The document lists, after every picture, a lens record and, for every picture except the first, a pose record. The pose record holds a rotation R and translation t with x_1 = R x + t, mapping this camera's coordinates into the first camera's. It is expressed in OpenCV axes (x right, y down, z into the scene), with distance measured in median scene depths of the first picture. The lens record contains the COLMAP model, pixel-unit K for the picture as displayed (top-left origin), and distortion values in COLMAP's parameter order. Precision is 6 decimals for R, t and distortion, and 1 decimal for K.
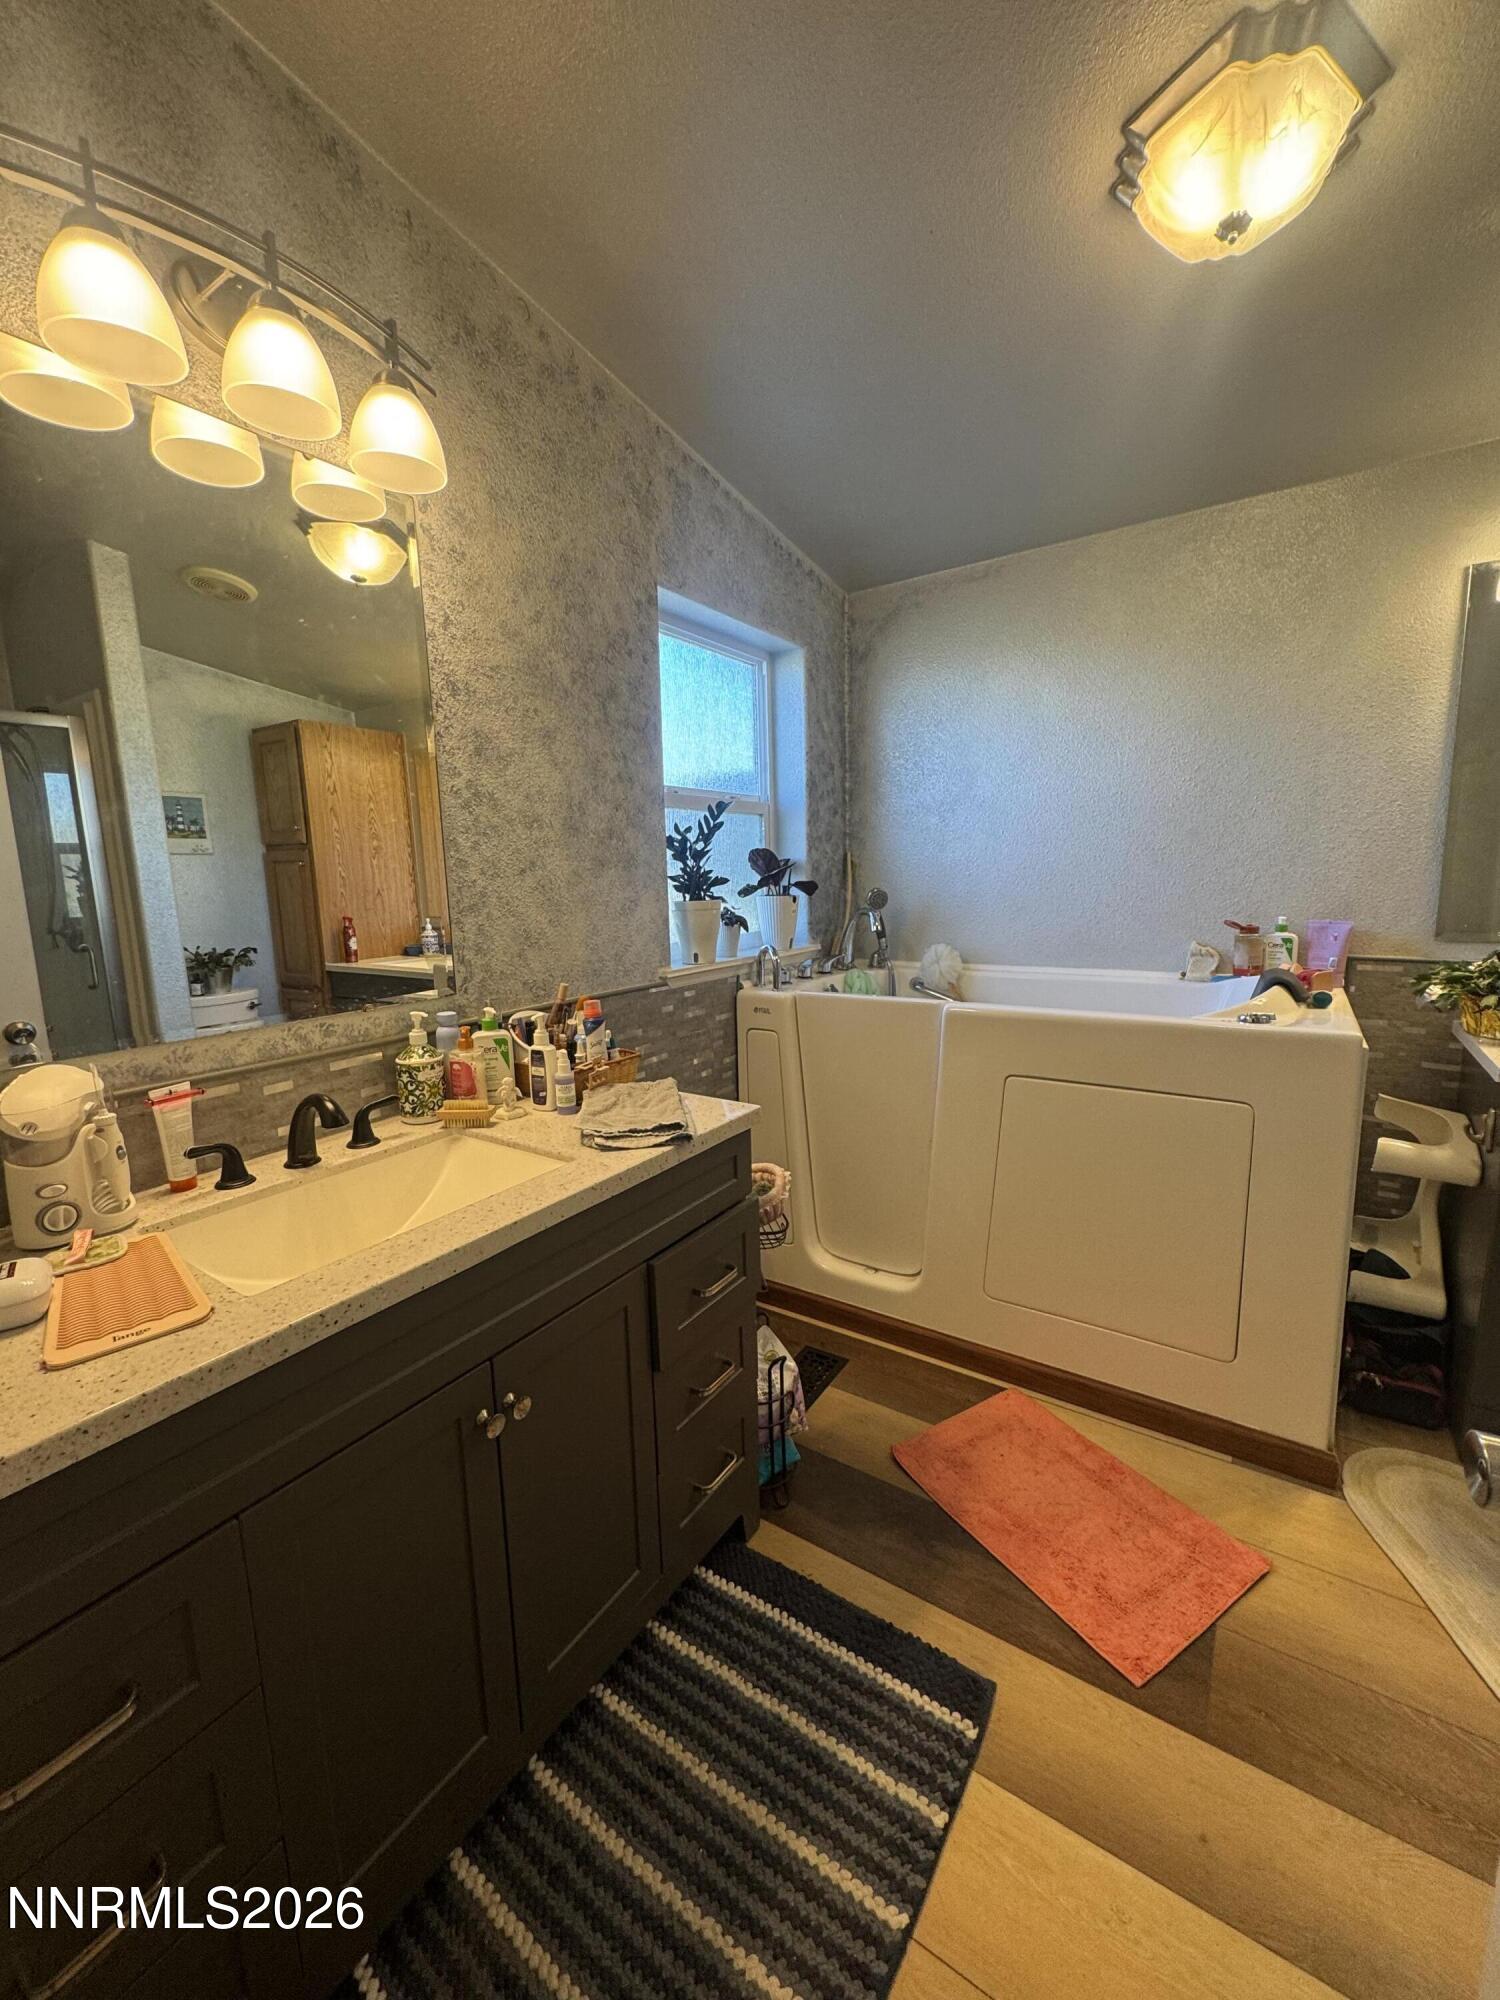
lens RADIAL K [[792.9, 0, 757.6], [0, 792.9, 993.4], [0, 0, 1]] dist [-0.002845, -0.000195]
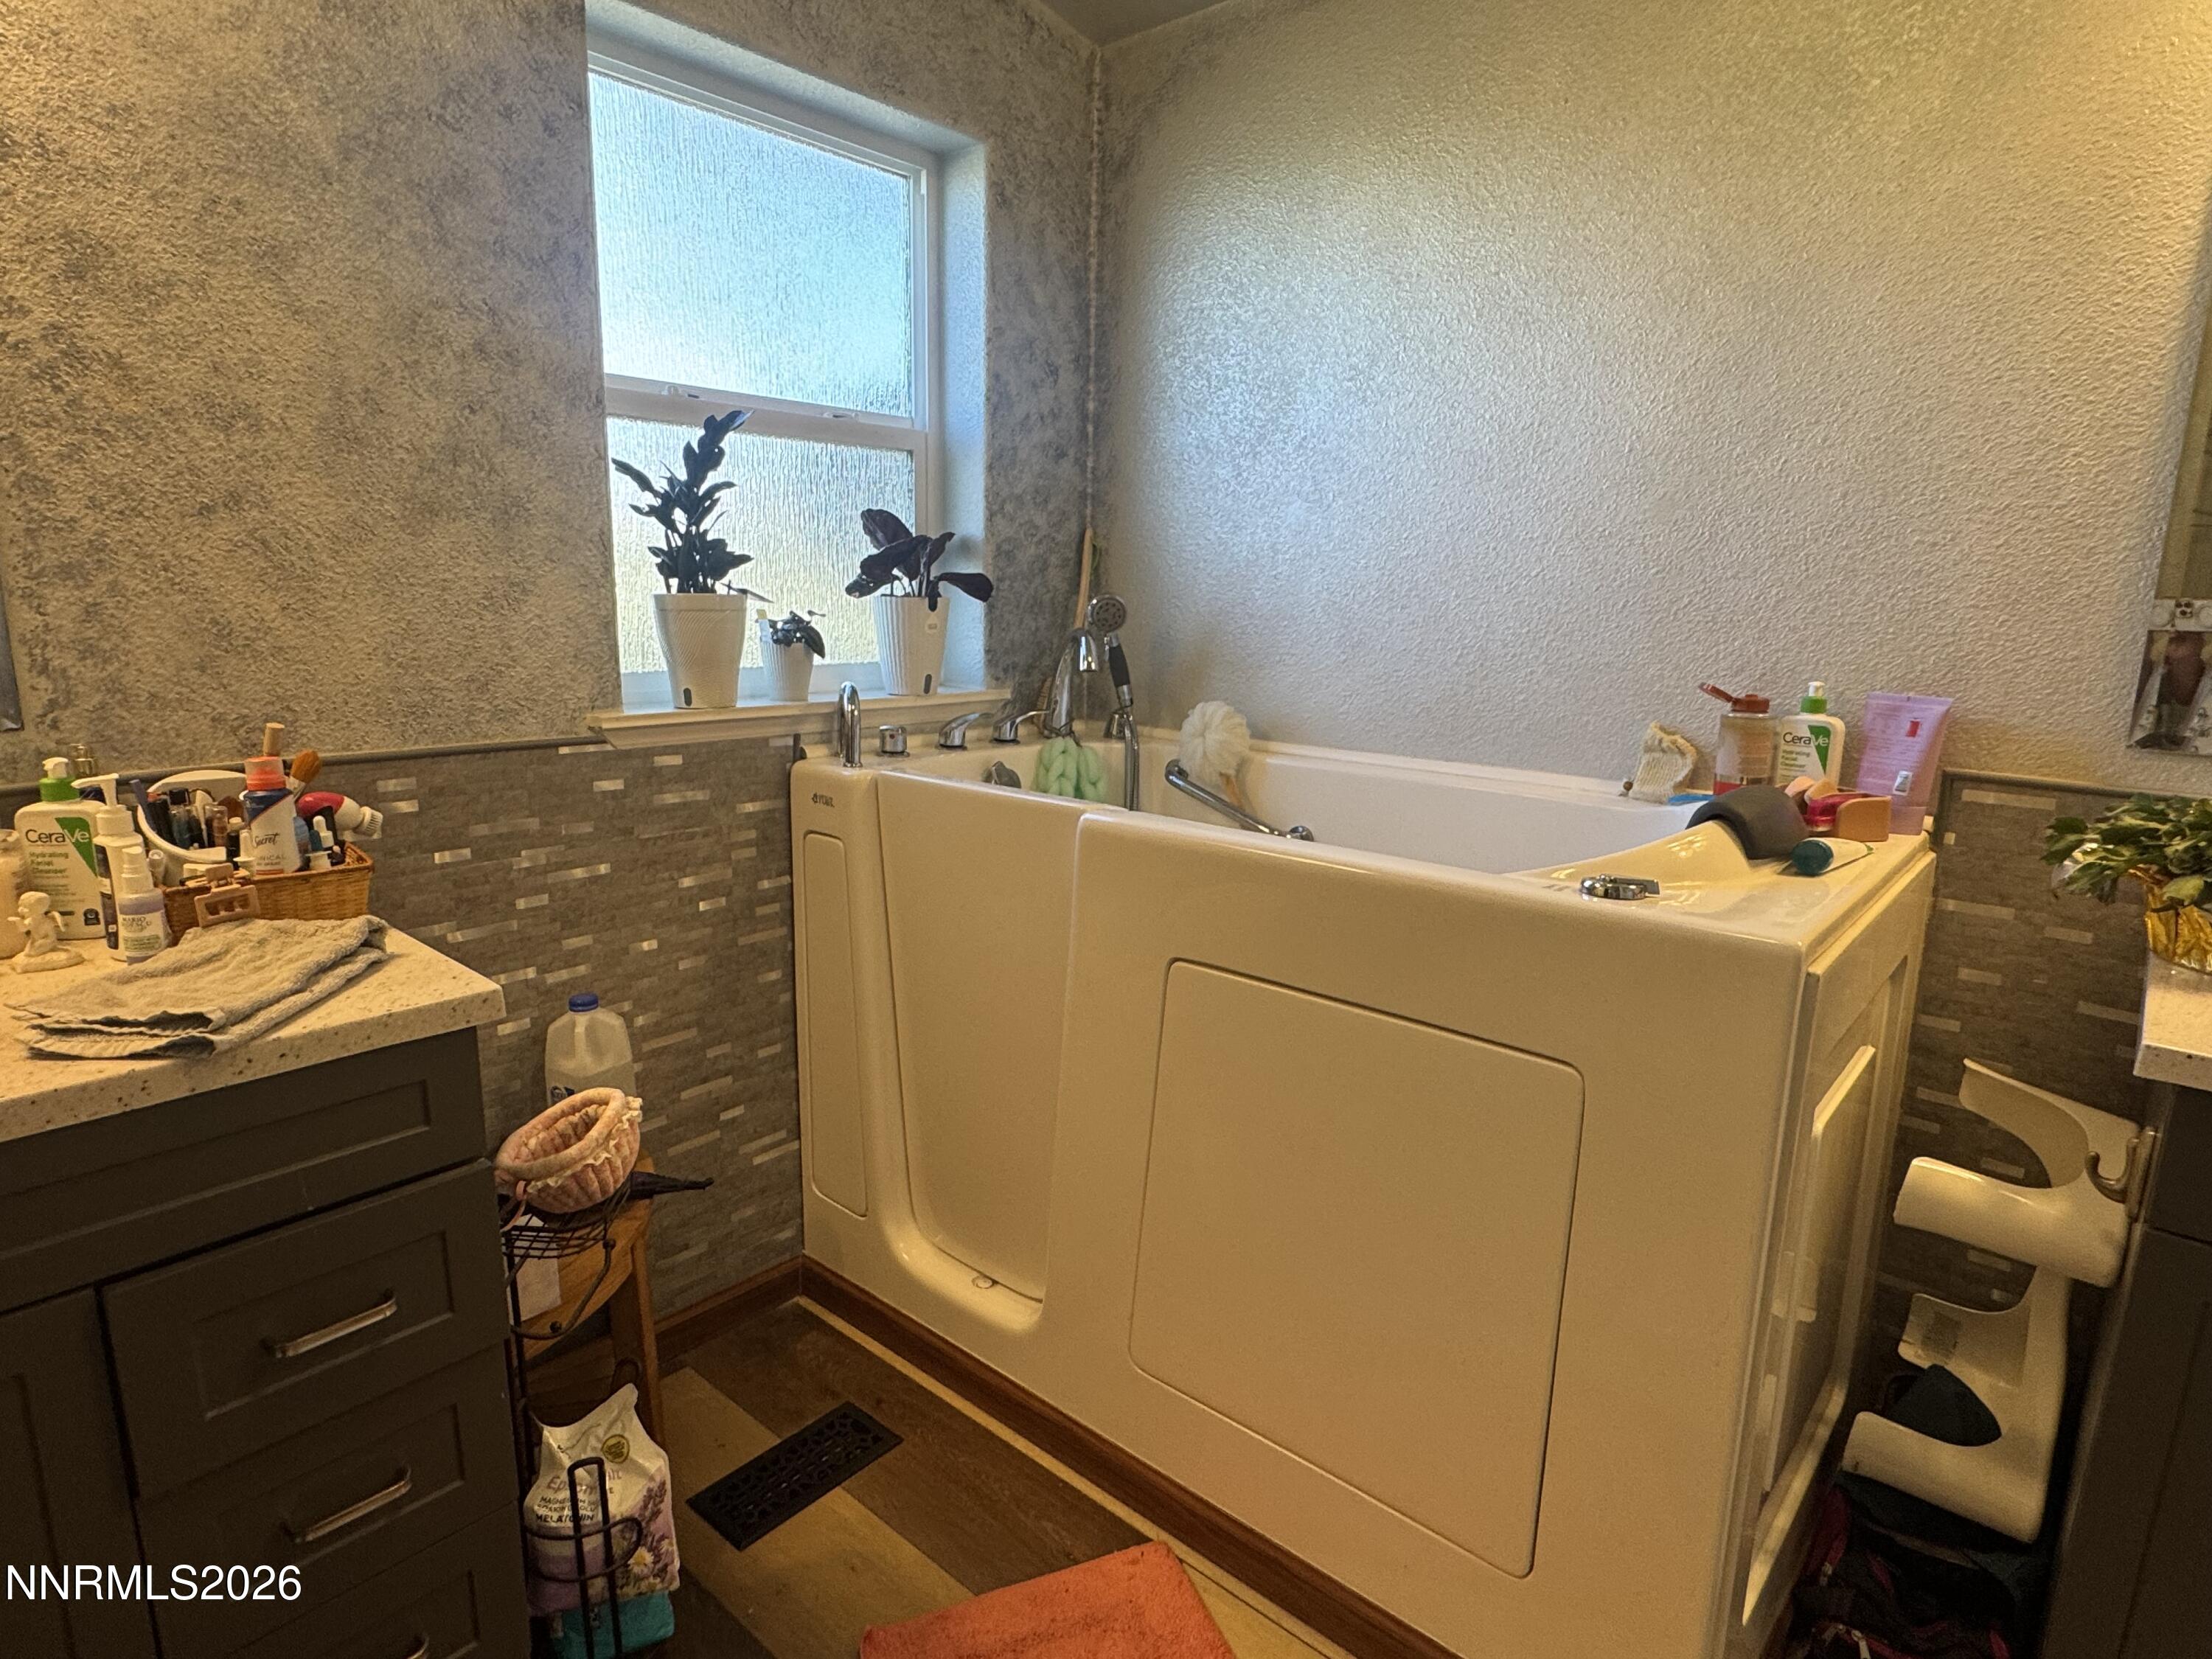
lens RADIAL K [[1207.3, 0, 1090.5], [0, 1207.3, 831.0], [0, 0, 1]] dist [-0.005666, 0.002226]
pose [[0.989821, 0.071321, -0.123159, 0.328591], [-0.065172, 0.996452, 0.053260, -0.015771], [0.126521, -0.044691, 0.990957, 0.206439]]
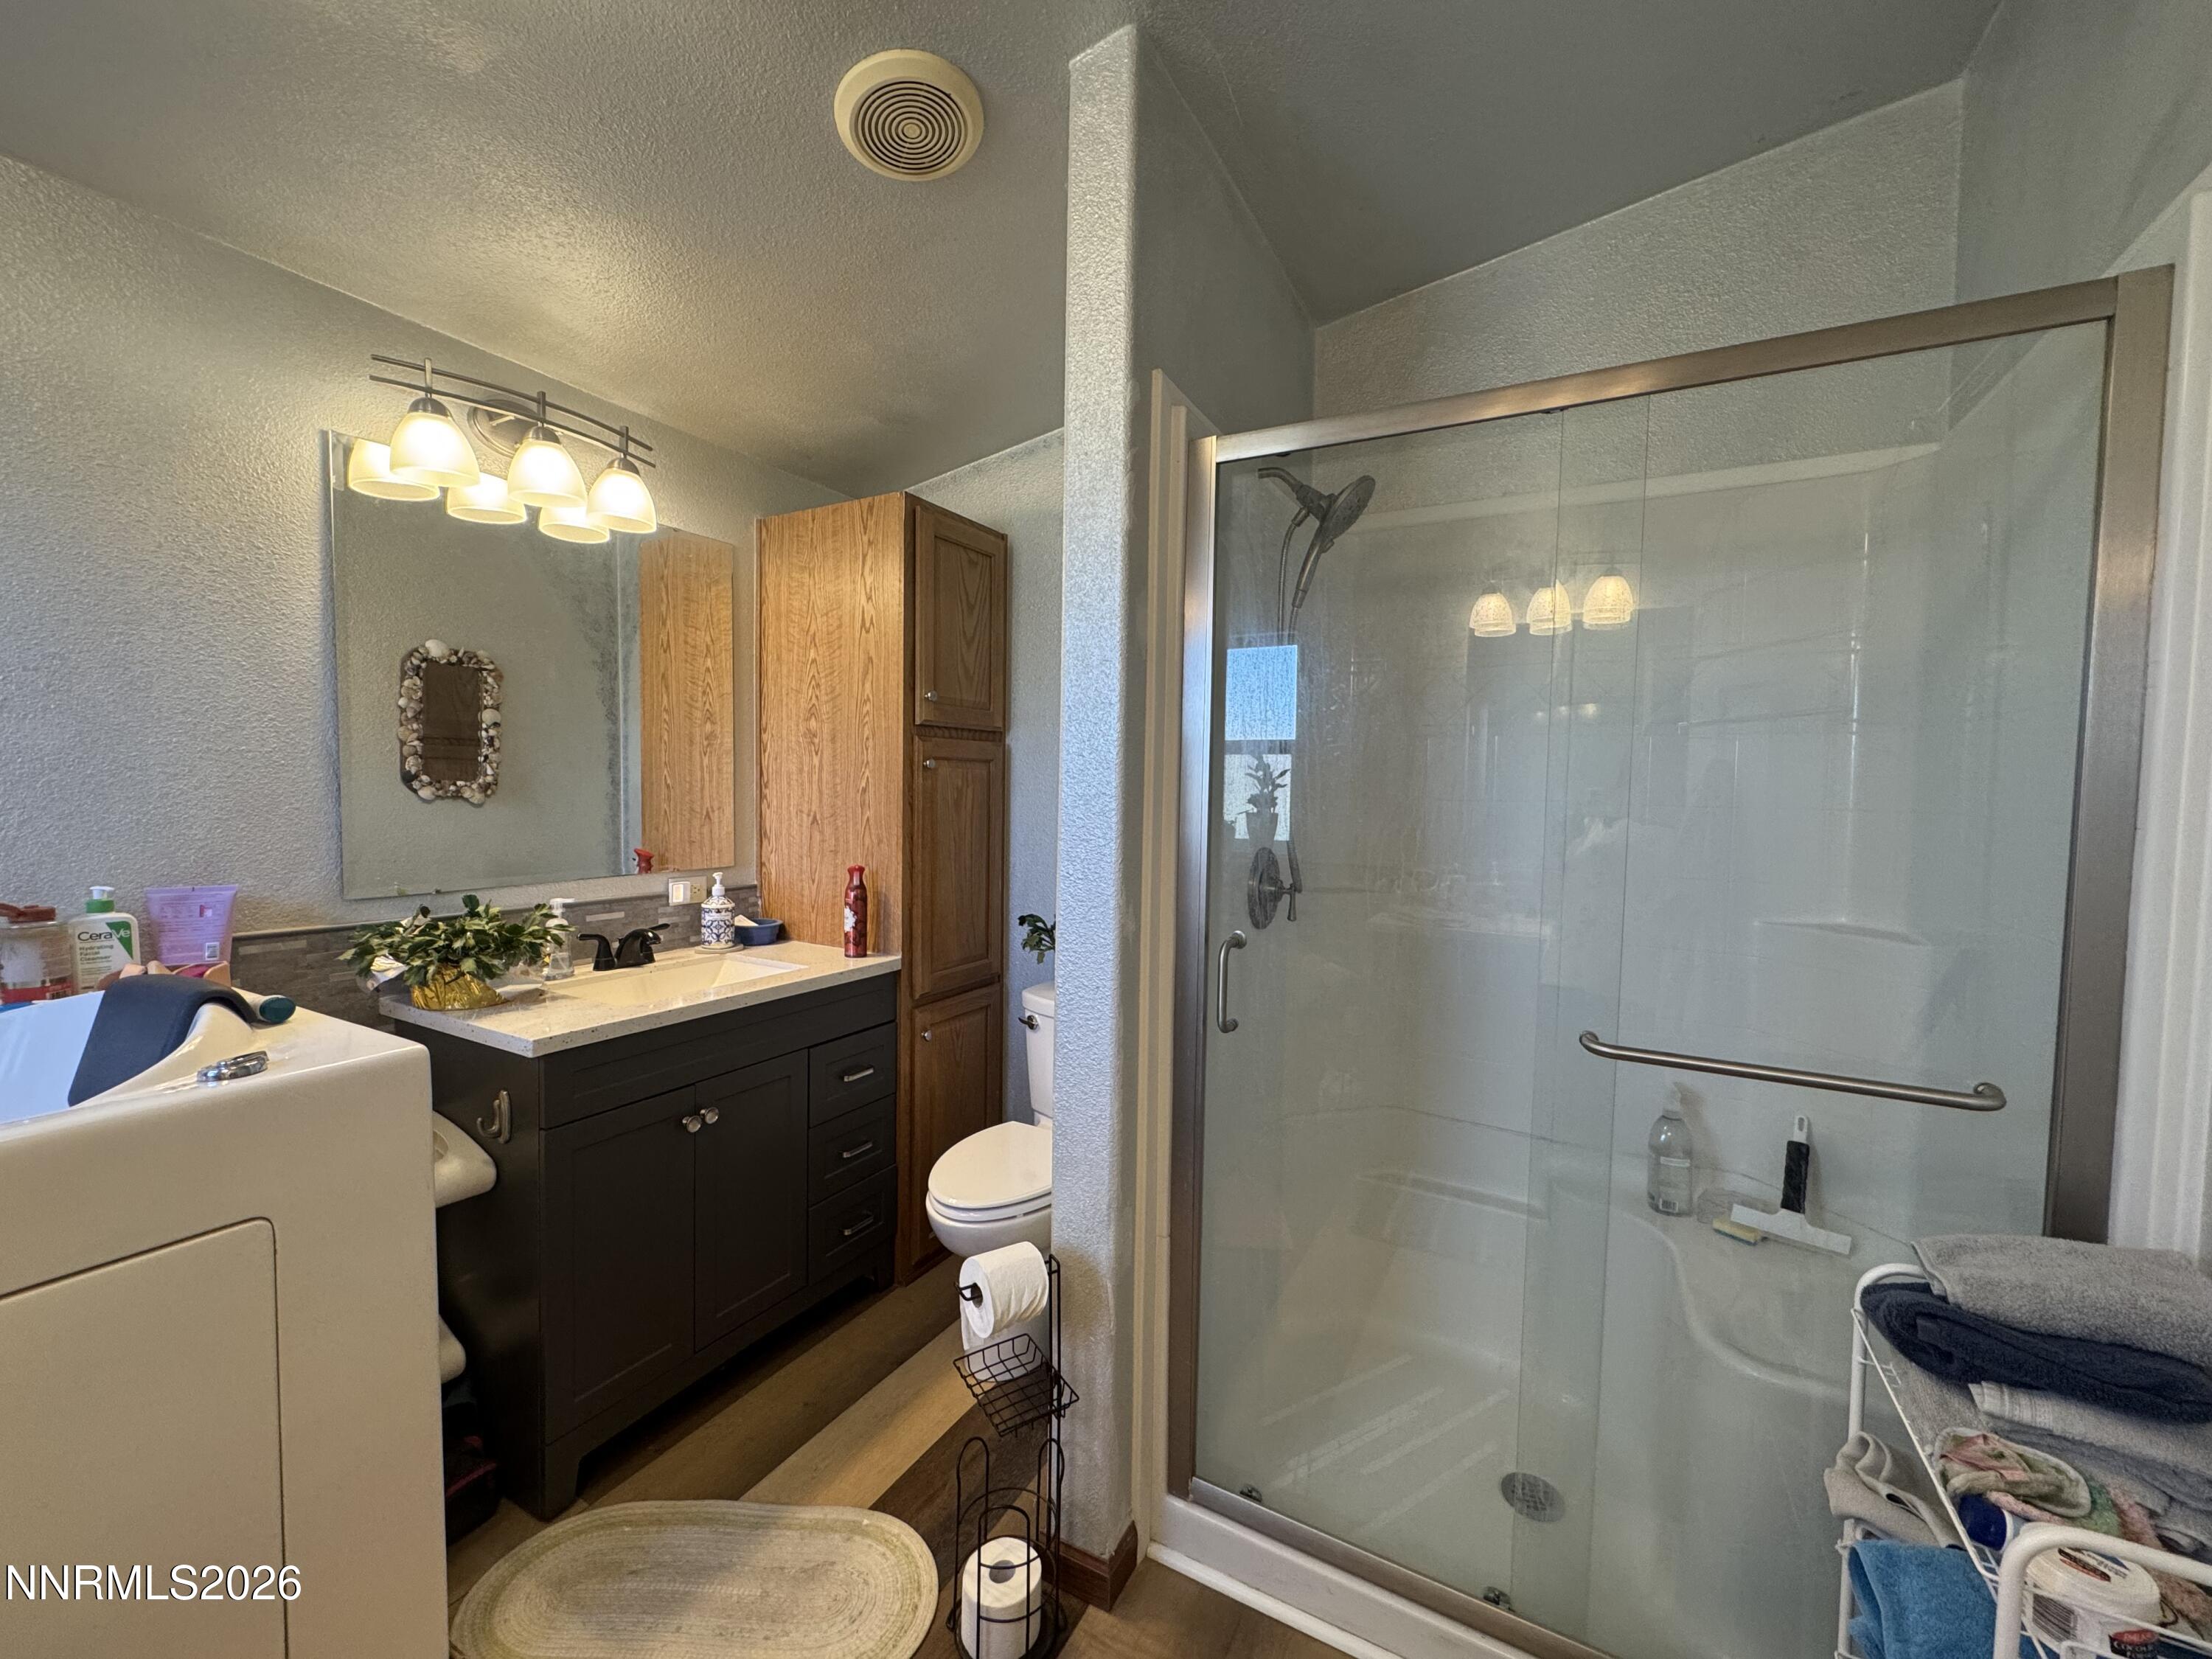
lens RADIAL K [[876.9, 0, 1082.9], [0, 876.9, 819.9], [0, 0, 1]] dist [-0.002845, -0.000195]
pose [[-0.071745, -0.010902, 0.997363, -0.034961], [0.142869, 0.989517, 0.021093, -0.057793], [-0.987138, 0.144006, -0.069435, 0.333925]]
